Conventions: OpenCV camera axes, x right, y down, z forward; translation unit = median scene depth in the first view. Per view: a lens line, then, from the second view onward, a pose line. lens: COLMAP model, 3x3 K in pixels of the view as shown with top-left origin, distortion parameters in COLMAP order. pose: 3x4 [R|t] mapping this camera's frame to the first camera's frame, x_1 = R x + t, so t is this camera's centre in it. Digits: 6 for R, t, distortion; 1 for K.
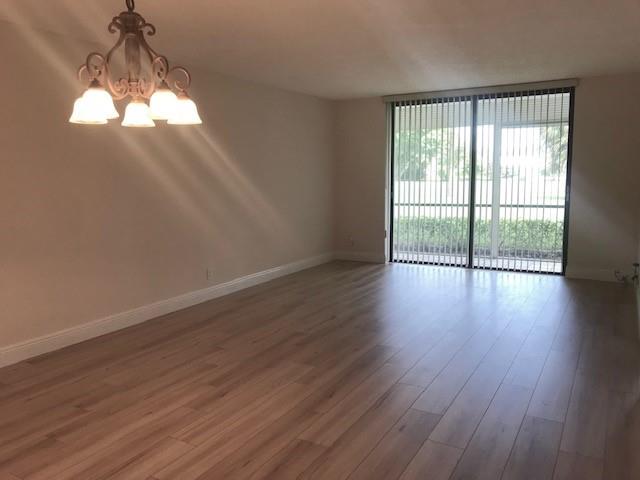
lens RADIAL K [[521.6, 0, 323.2], [0, 521.6, 237.9], [0, 0, 1]] dist [0.075622, -0.103743]
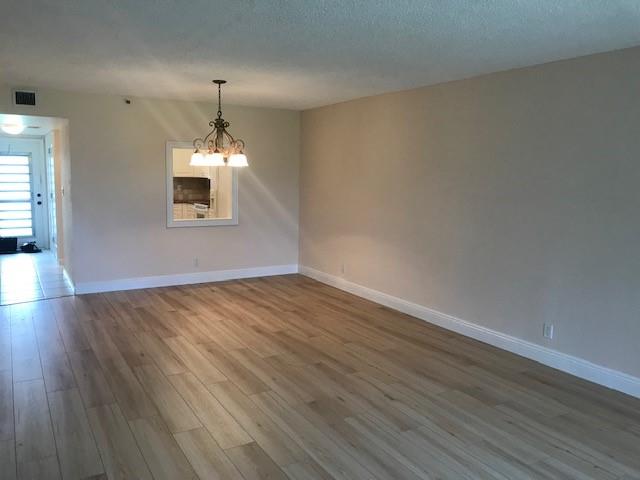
lens RADIAL K [[521.6, 0, 323.2], [0, 521.6, 237.9], [0, 0, 1]] dist [0.075622, -0.103743]
pose [[-0.485577, 0.127863, -0.864792, 1.034721], [-0.115162, 0.971268, 0.208269, -0.329821], [0.866575, 0.200722, -0.456900, 1.789173]]
